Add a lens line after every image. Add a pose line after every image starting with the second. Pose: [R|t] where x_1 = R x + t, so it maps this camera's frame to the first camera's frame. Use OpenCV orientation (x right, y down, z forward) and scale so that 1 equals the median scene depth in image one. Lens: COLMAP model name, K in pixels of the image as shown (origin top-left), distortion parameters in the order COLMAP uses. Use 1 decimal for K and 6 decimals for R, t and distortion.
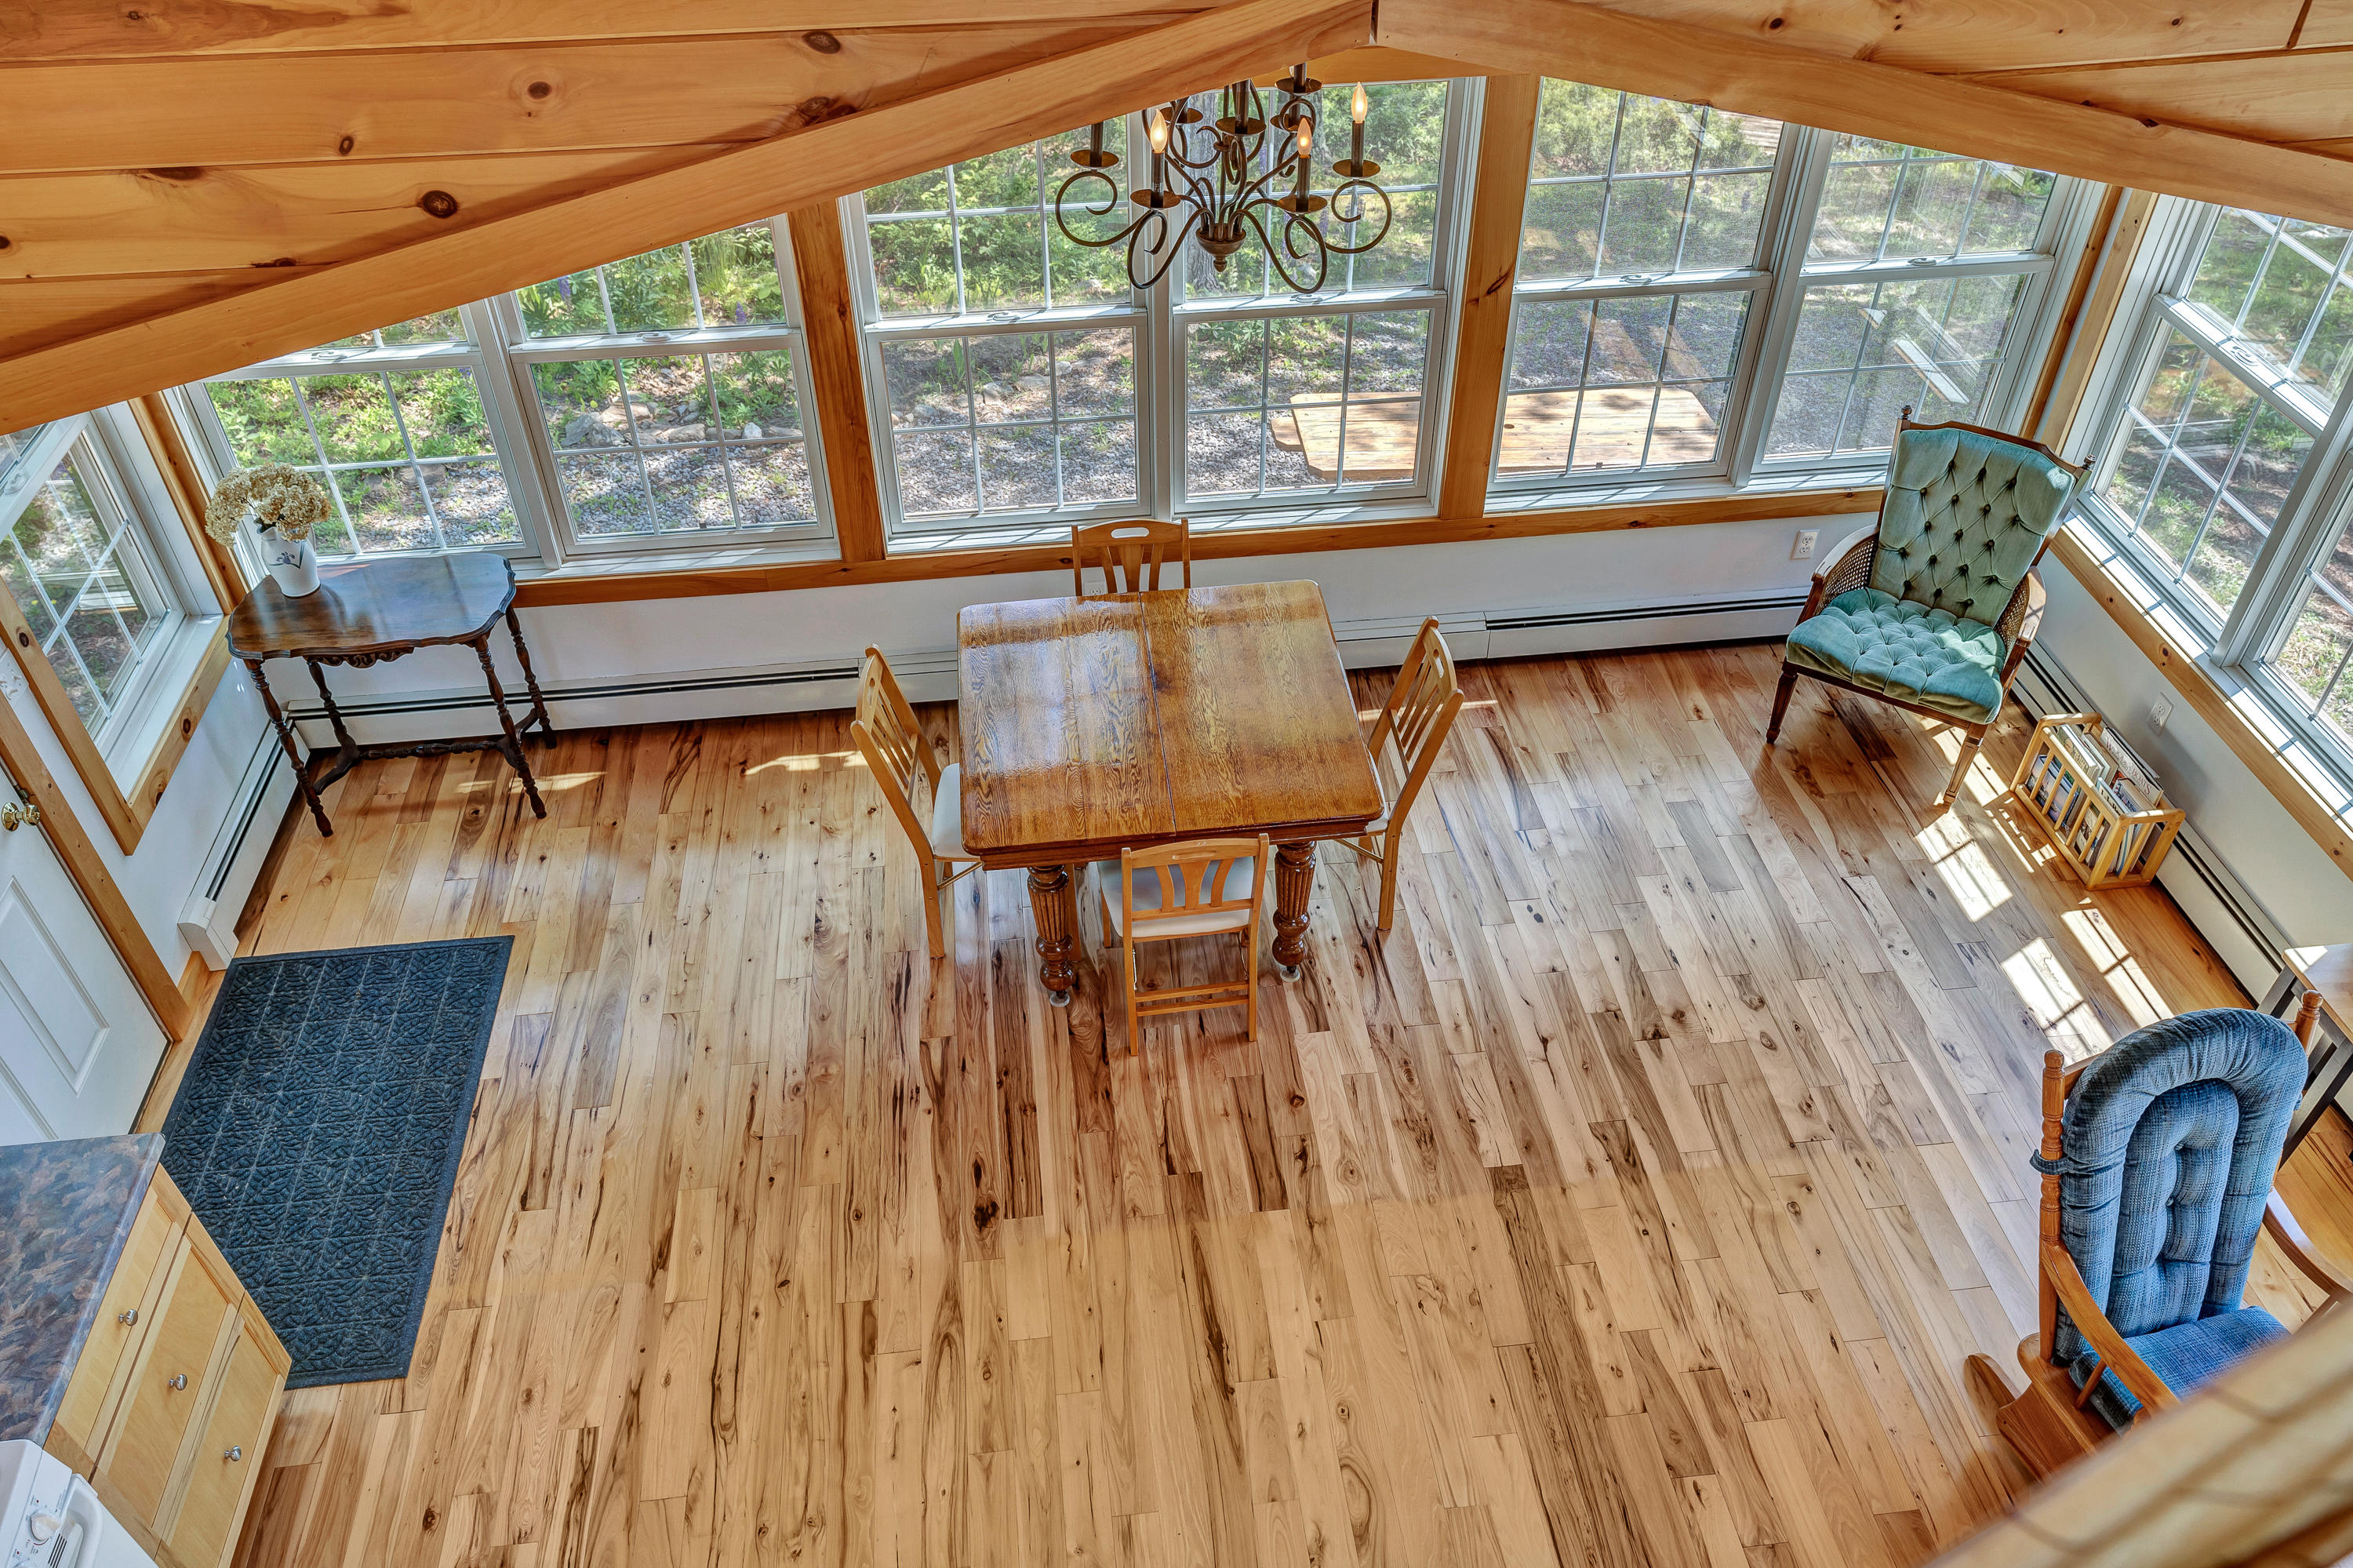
lens RADIAL K [[1755.8, 0, 1167.9], [0, 1755.8, 803.7], [0, 0, 1]] dist [0.008863, 0.010019]
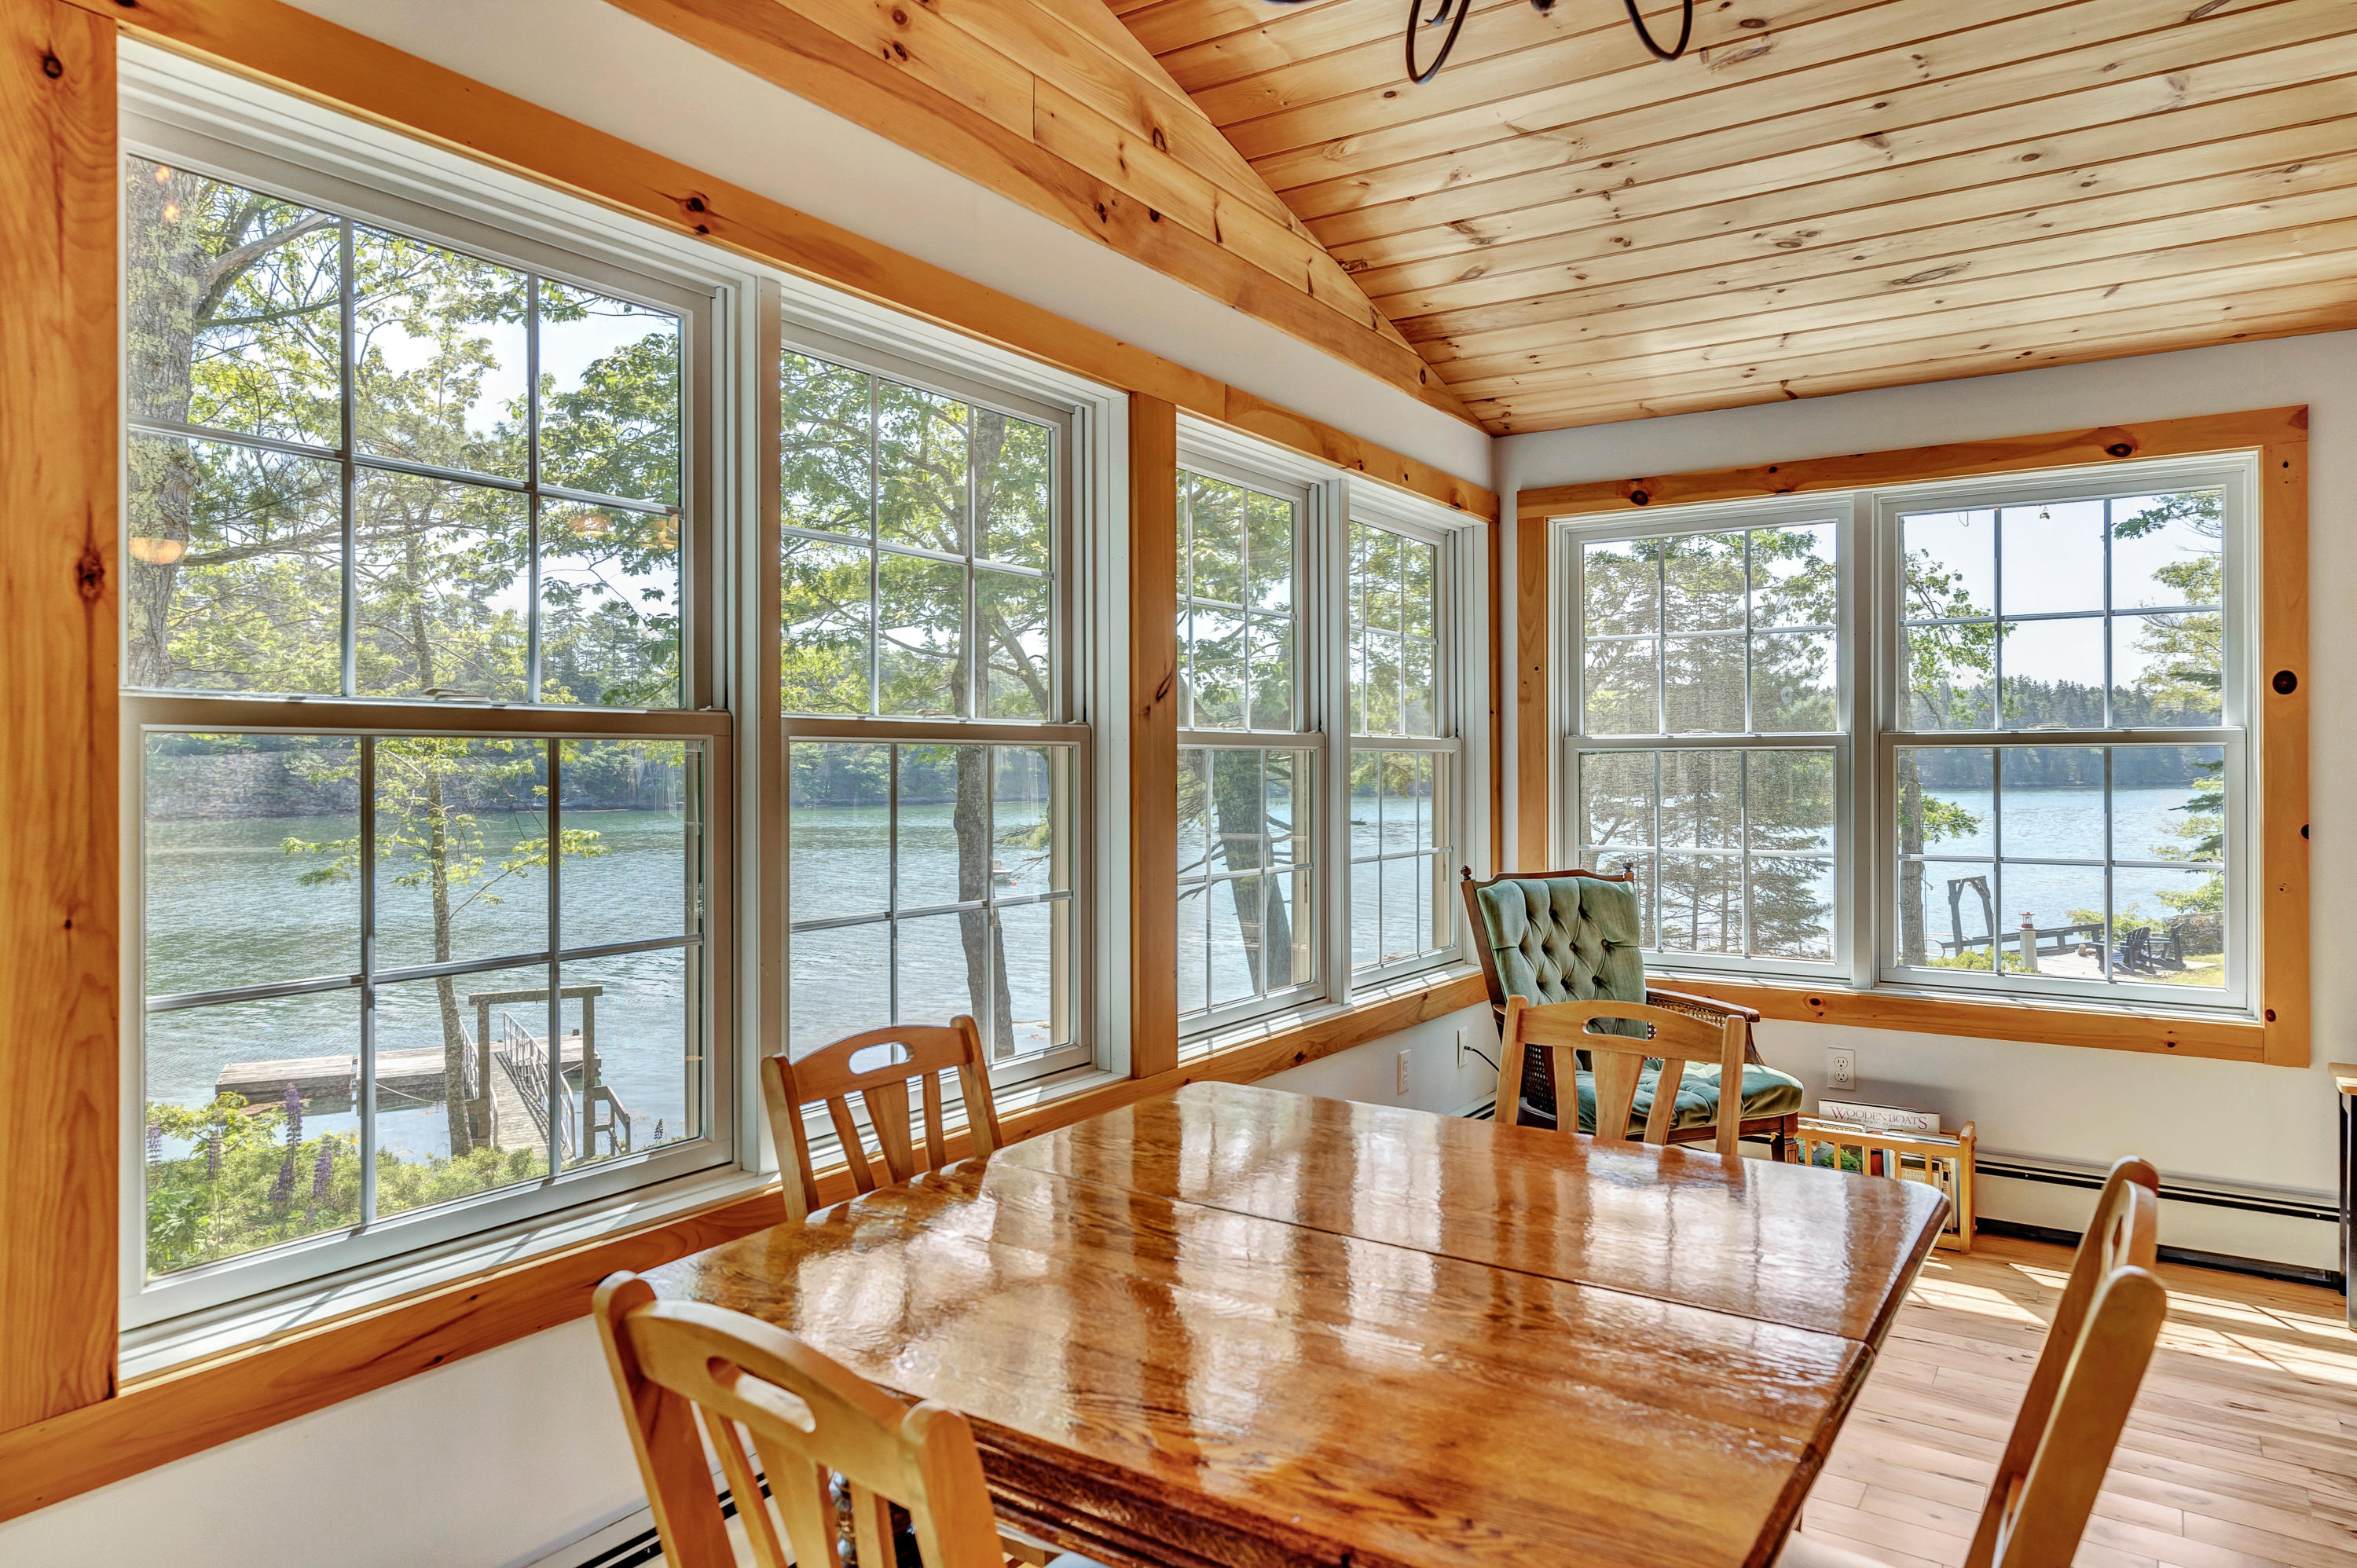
lens RADIAL K [[1448.8, 0, 1185.9], [0, 1448.8, 762.9], [0, 0, 1]] dist [0.001462, -0.000480]
pose [[0.649824, 0.007321, 0.760050, -0.270276], [0.505671, 0.742394, -0.439487, -0.009874], [-0.567474, 0.669924, 0.478723, 0.777134]]
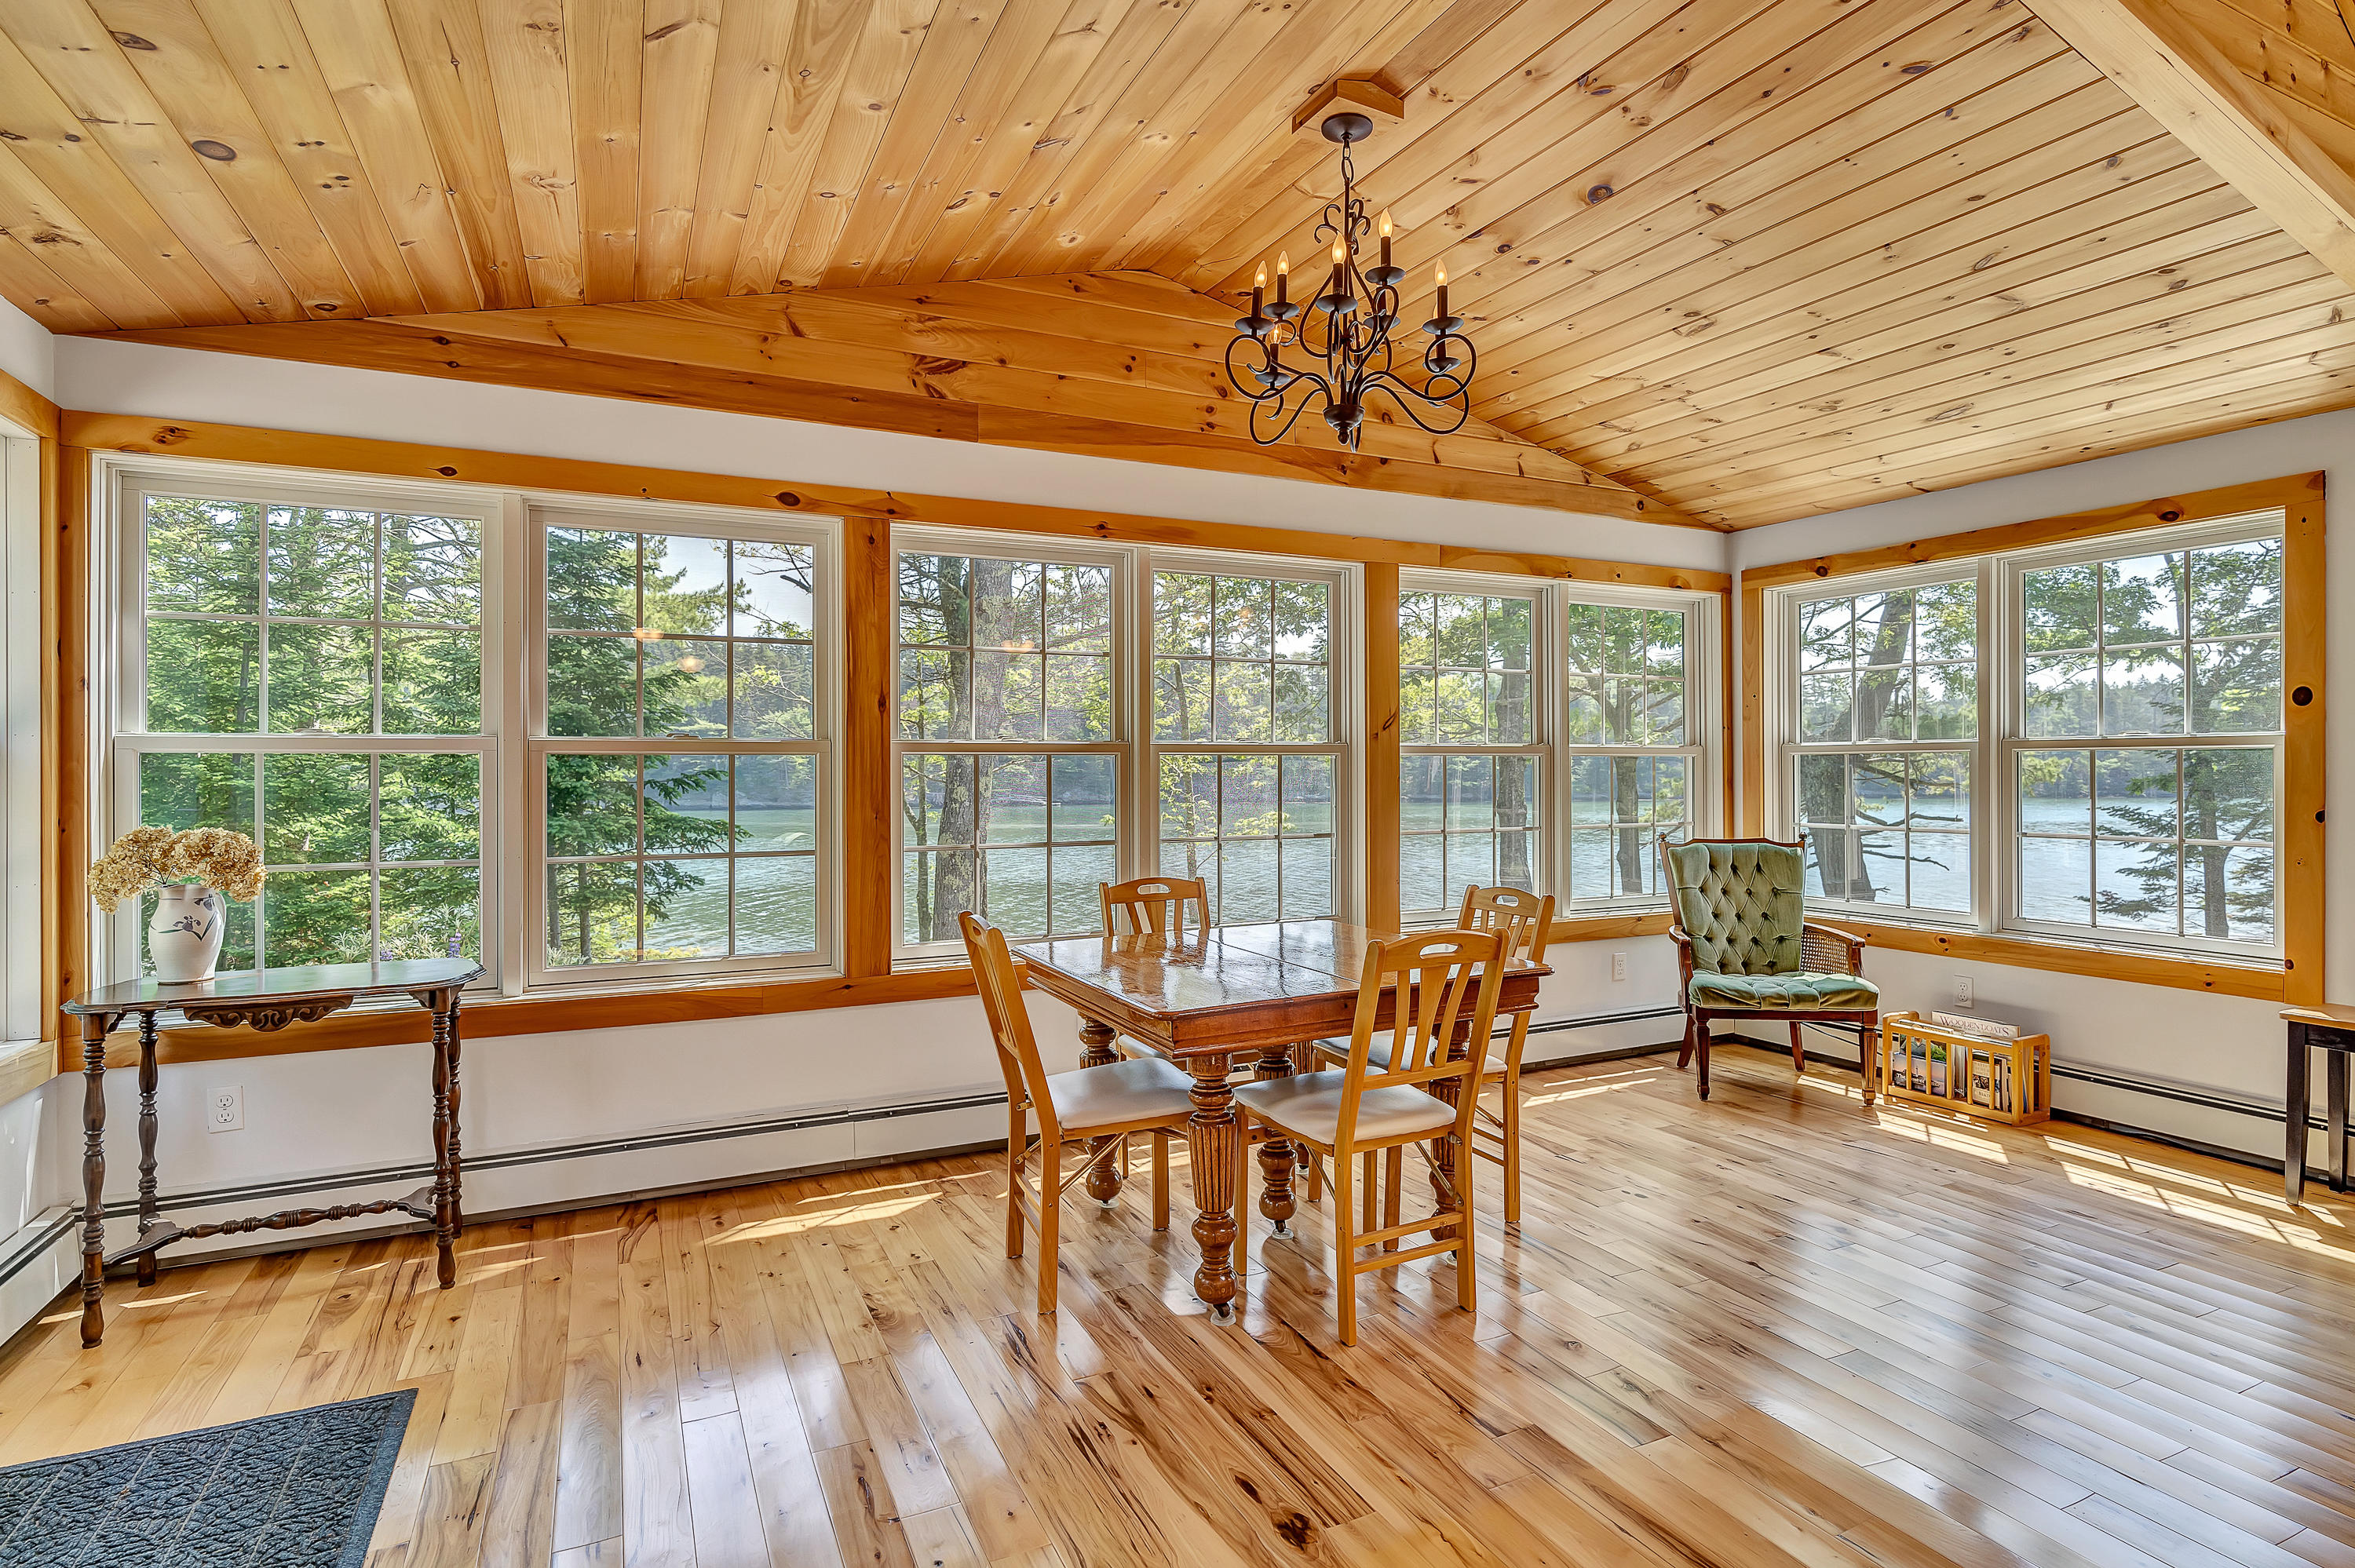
lens RADIAL K [[1206.3, 0, 1181.5], [0, 1206.3, 766.2], [0, 0, 1]] dist [-0.003741, 0.003670]
pose [[0.943202, 0.004814, 0.332186, -0.264656], [0.219507, 0.741519, -0.634008, 0.270295], [-0.249374, 0.670915, 0.698345, 0.468637]]
